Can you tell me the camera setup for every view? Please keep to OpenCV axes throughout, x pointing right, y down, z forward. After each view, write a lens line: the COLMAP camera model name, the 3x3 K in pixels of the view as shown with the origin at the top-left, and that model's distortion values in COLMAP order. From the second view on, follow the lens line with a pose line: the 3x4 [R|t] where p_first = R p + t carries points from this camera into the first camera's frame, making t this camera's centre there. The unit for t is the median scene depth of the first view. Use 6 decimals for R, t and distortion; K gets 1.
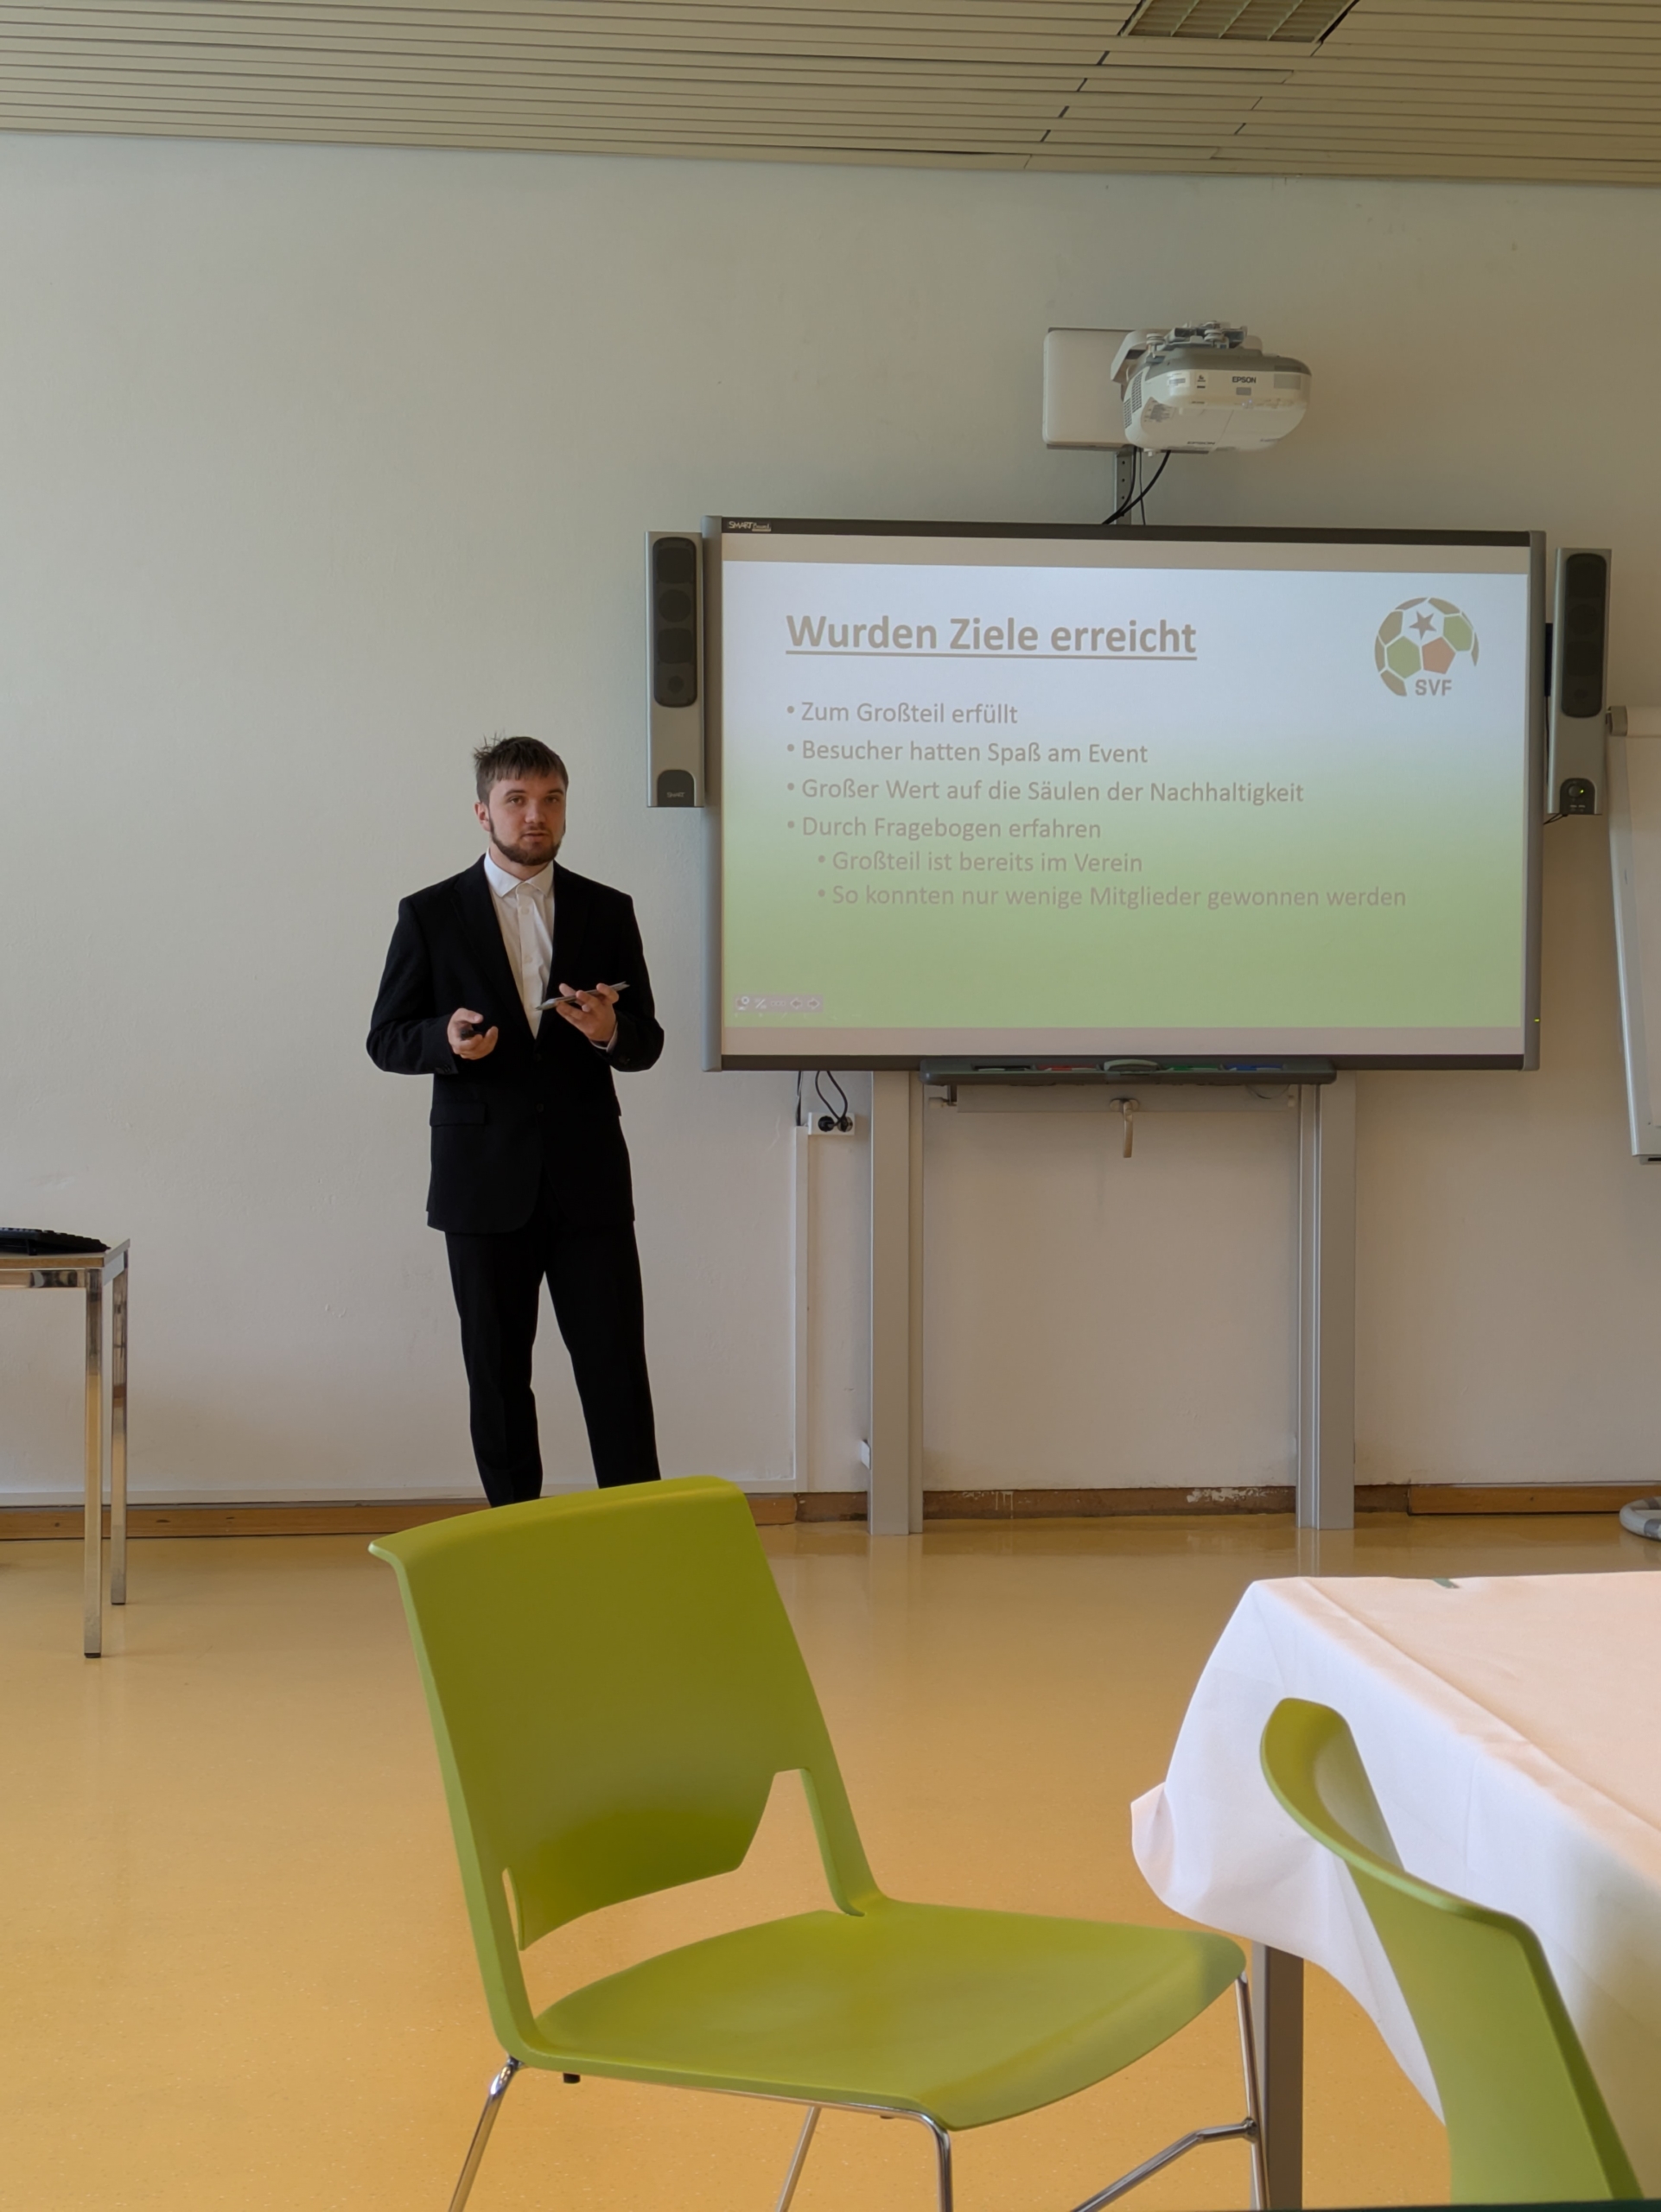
lens RADIAL K [[3325.2, 0, 829.0], [0, 3325.2, 1108.9], [0, 0, 1]] dist [0.057653, 0.000000]
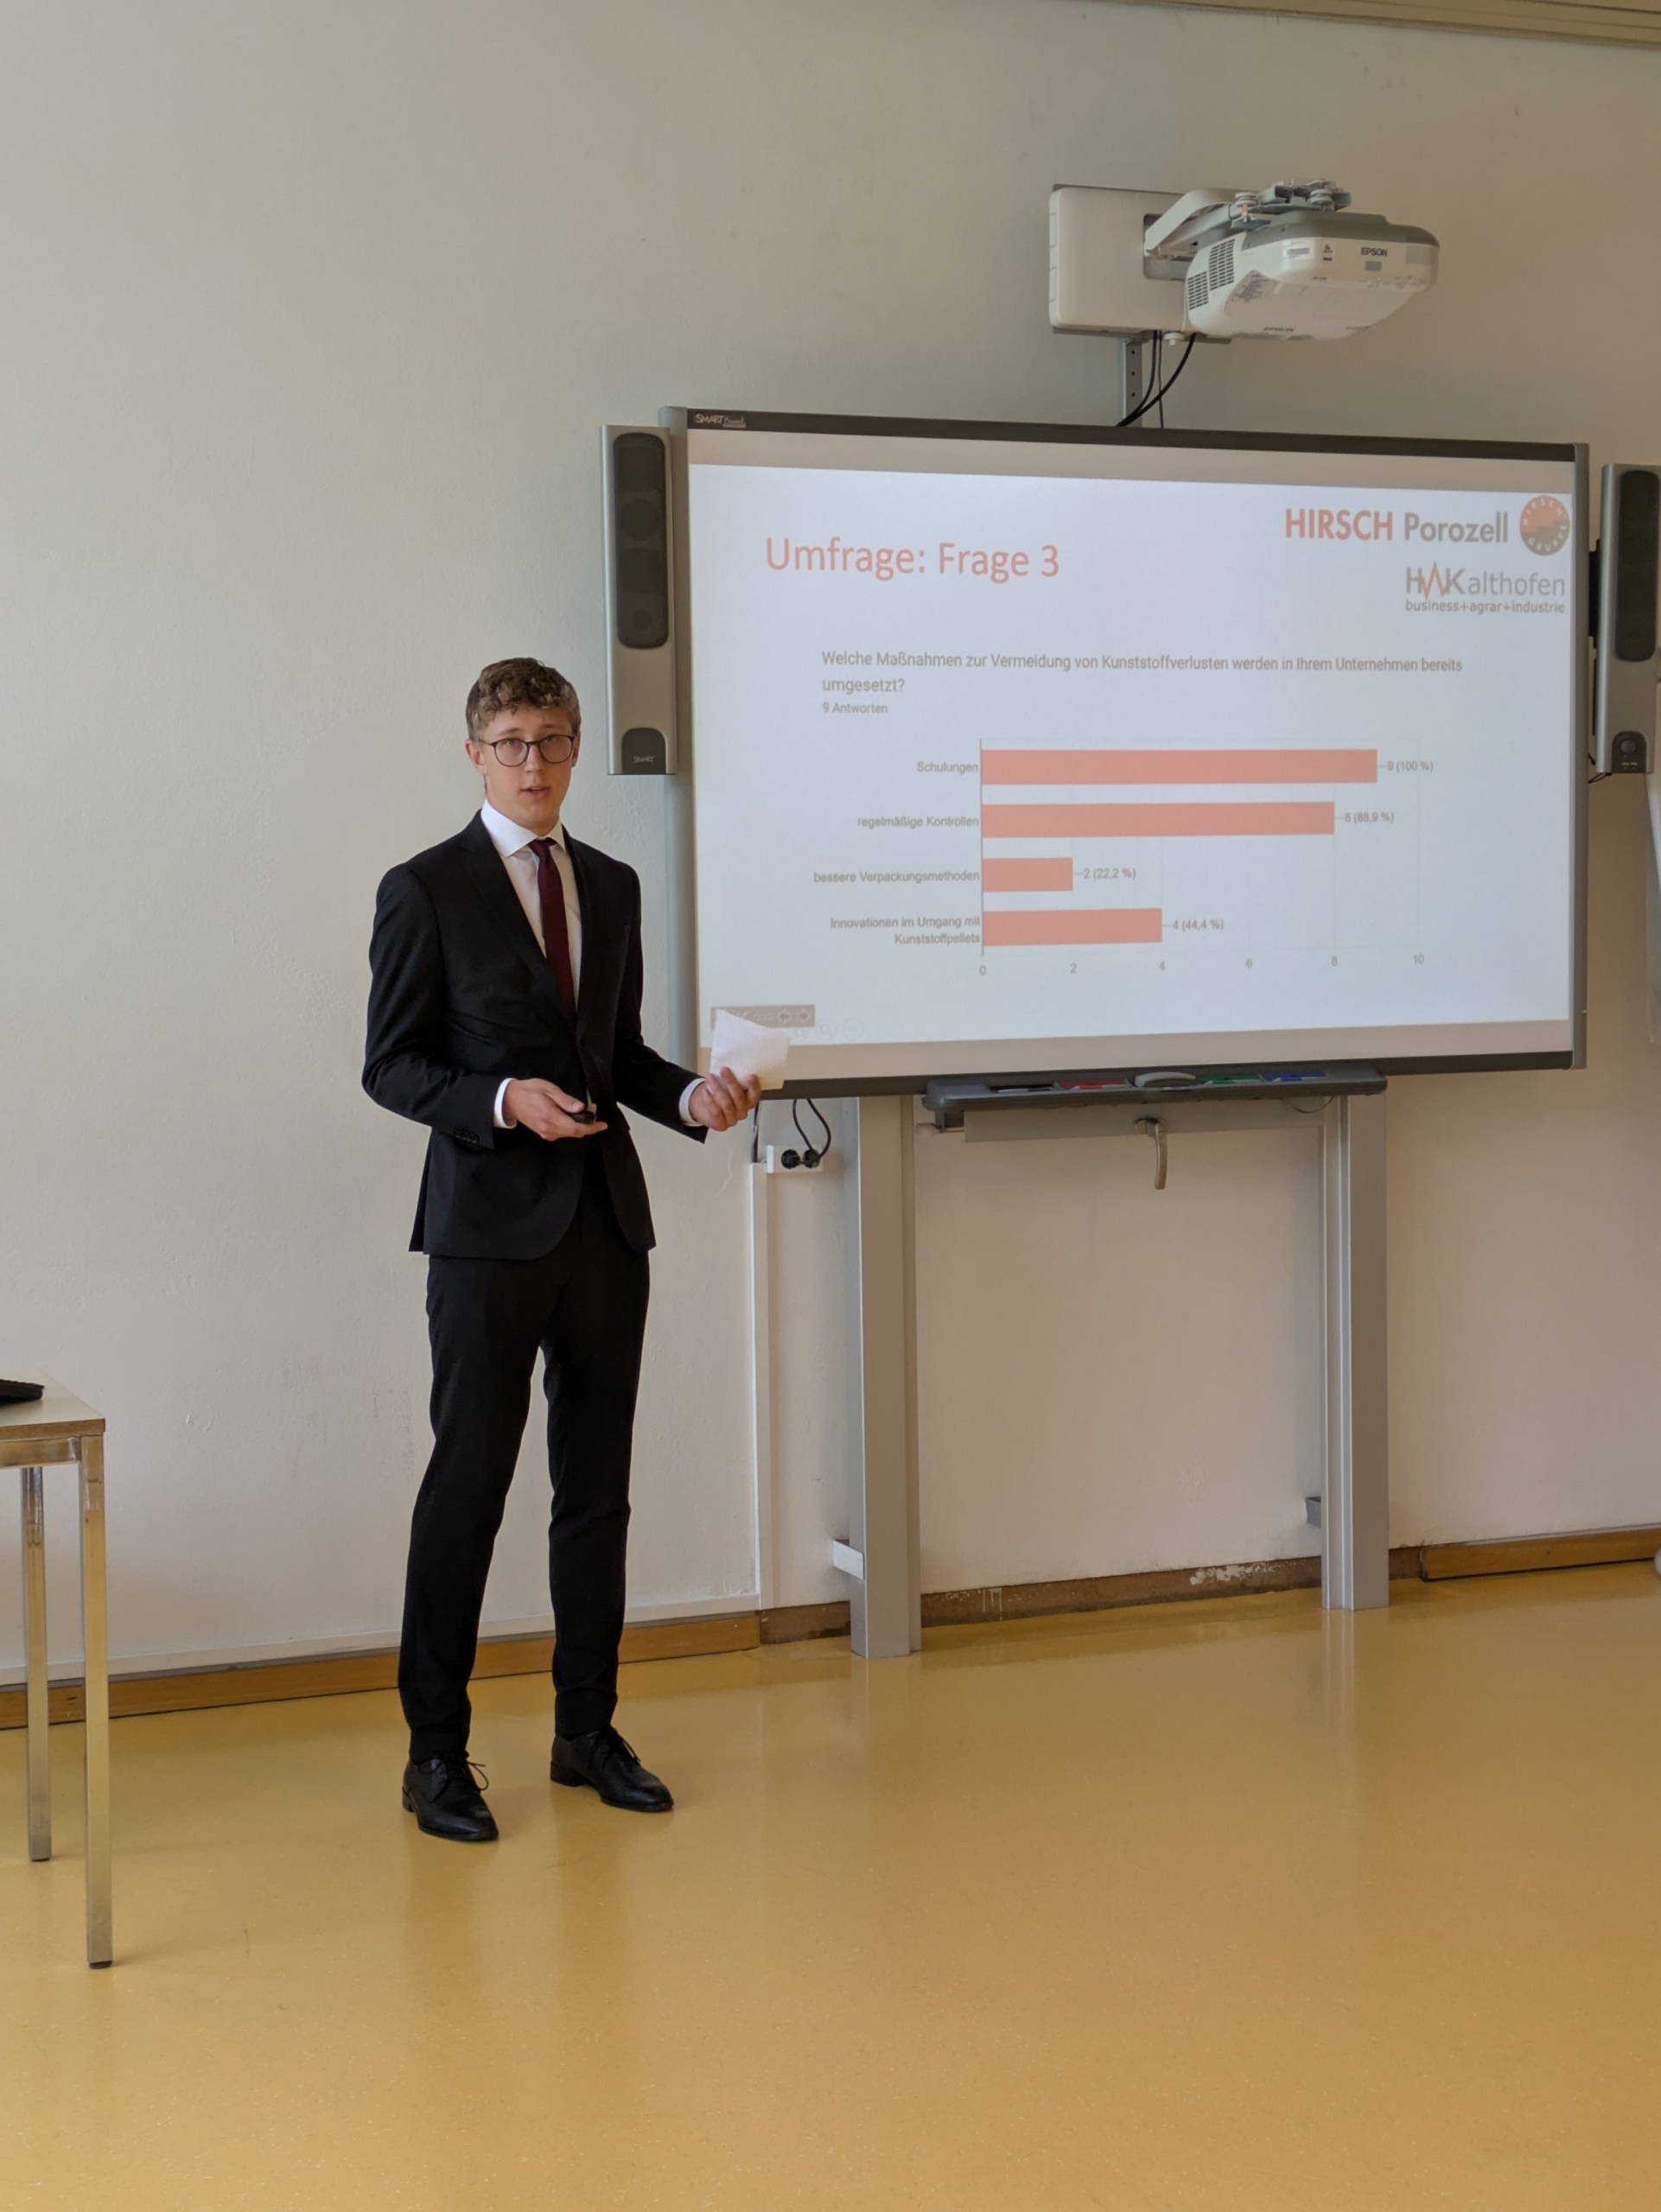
lens RADIAL K [[3325.2, 0, 833.3], [0, 3325.2, 1110.1], [0, 0, 1]] dist [0.057653, 0.000000]
pose [[0.968344, -0.032718, 0.247464, -0.195424], [0.026049, 0.999205, 0.030176, -0.032498], [-0.248255, -0.022775, 0.968427, 0.210449]]
